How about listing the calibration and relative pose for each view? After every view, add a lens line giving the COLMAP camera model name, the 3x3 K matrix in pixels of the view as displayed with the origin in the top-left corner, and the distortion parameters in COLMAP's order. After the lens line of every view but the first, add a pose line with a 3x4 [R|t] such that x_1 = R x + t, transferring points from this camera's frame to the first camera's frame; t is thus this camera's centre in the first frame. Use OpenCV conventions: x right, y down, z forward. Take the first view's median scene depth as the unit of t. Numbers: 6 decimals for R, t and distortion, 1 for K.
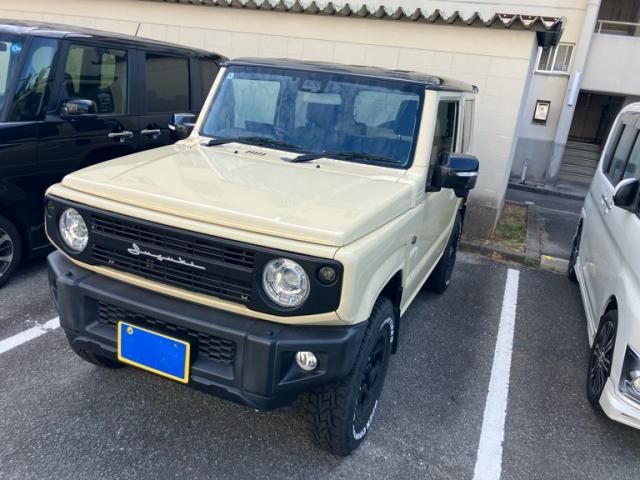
lens RADIAL K [[555.3, 0, 320.0], [0, 555.3, 240.0], [0, 0, 1]] dist [-0.002517, -0.003876]
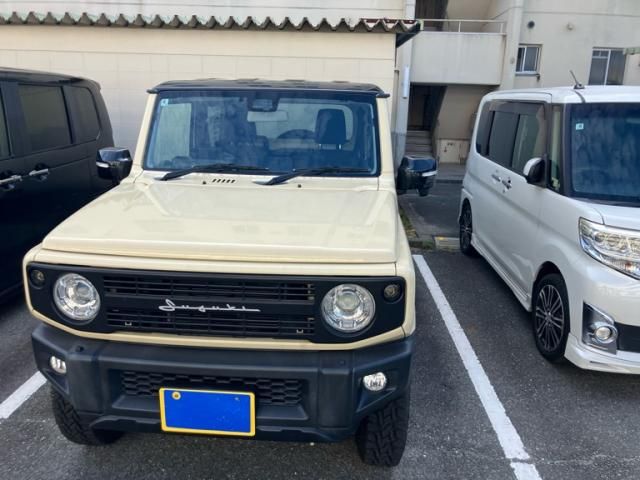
lens RADIAL K [[551.4, 0, 320.4], [0, 551.4, 243.9], [0, 0, 1]] dist [0.004004, -0.000244]
pose [[0.943876, -0.167862, 0.284465, -0.289582], [0.168666, 0.985431, 0.021853, -0.050812], [-0.283989, 0.027353, 0.958437, 0.062028]]
